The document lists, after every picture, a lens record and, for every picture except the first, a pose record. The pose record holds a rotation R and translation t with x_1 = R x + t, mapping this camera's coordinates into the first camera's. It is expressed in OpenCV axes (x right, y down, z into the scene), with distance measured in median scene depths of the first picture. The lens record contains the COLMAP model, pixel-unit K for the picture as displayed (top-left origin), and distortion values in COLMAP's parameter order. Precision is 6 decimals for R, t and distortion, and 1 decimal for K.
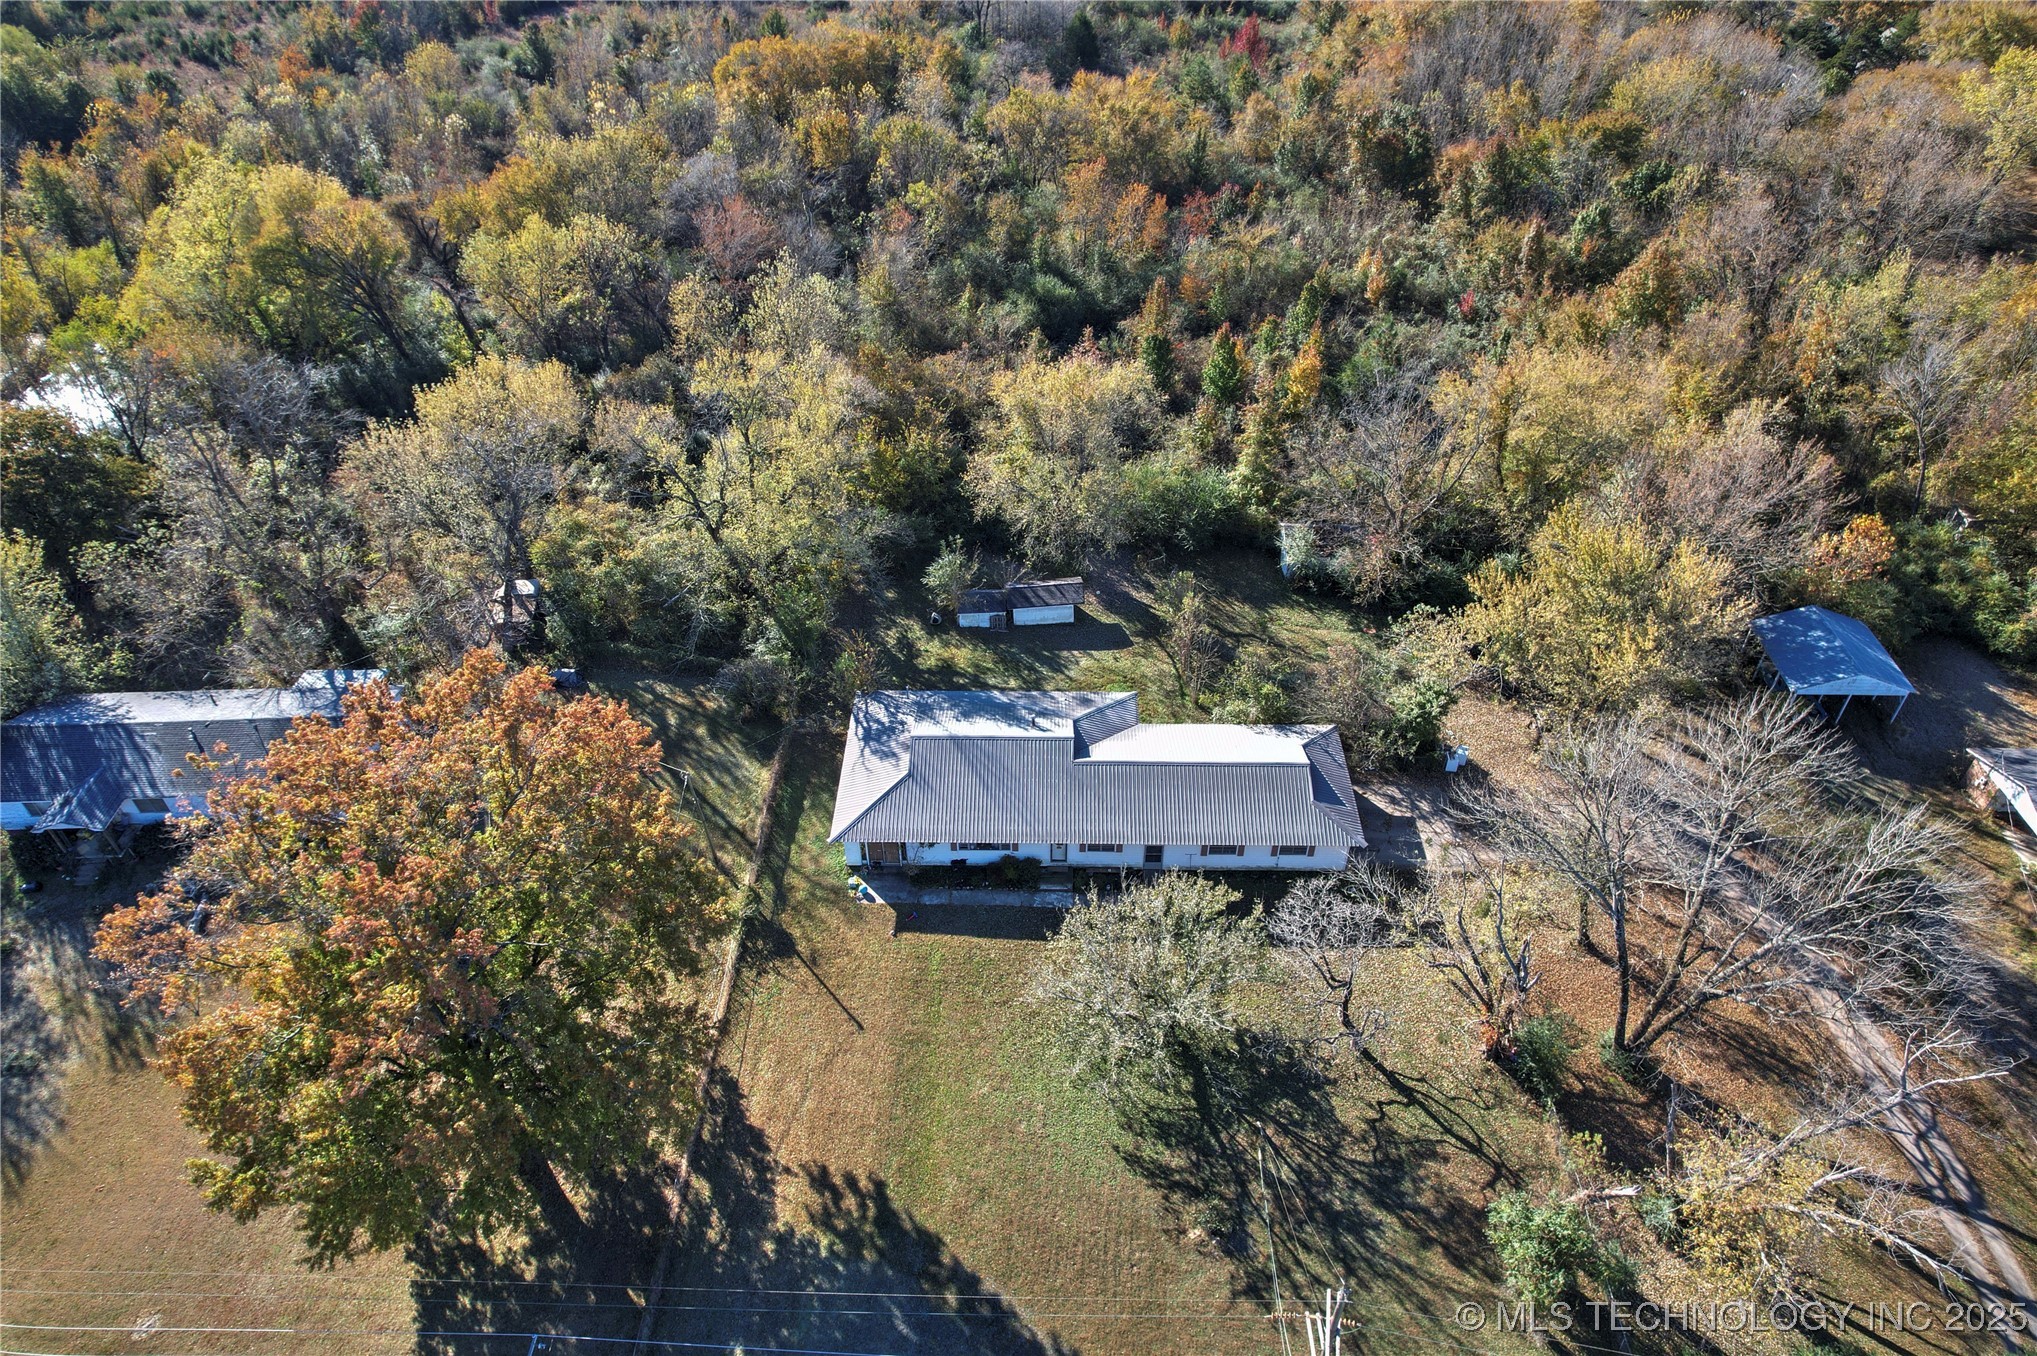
lens RADIAL K [[1308.5, 0, 1014.0], [0, 1308.5, 671.0], [0, 0, 1]] dist [-0.072767, 0.061953]
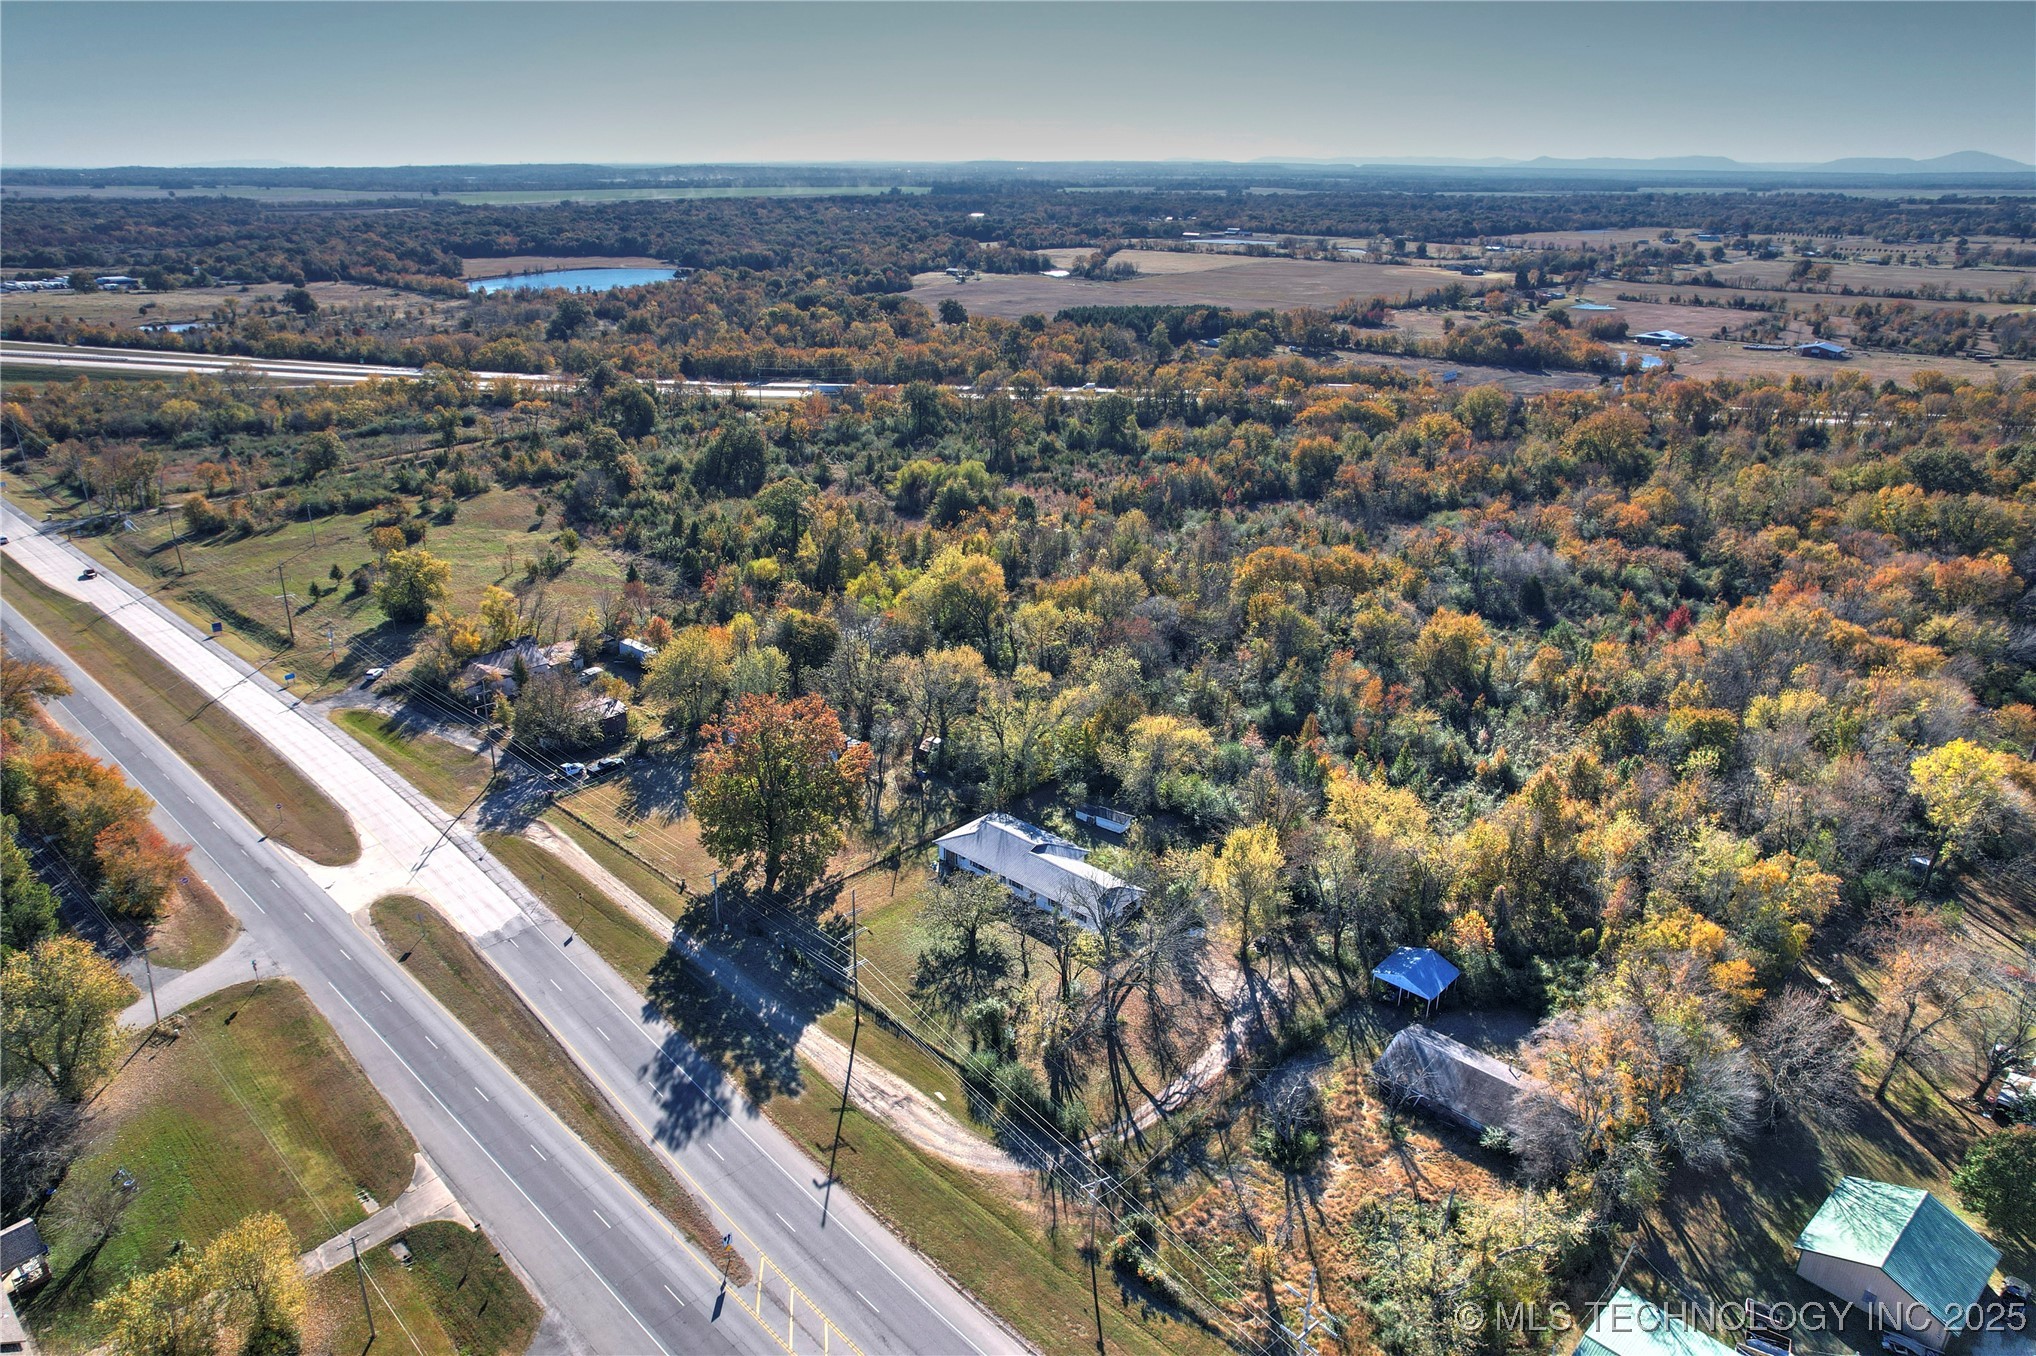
lens RADIAL K [[1307.8, 0, 1018.0], [0, 1307.8, 668.0], [0, 0, 1]] dist [-0.072767, 0.061953]
pose [[0.748416, 0.252776, -0.613170, 1.283217], [-0.433700, 0.885985, -0.164118, 0.158815], [0.501775, 0.388760, 0.772715, -0.876139]]
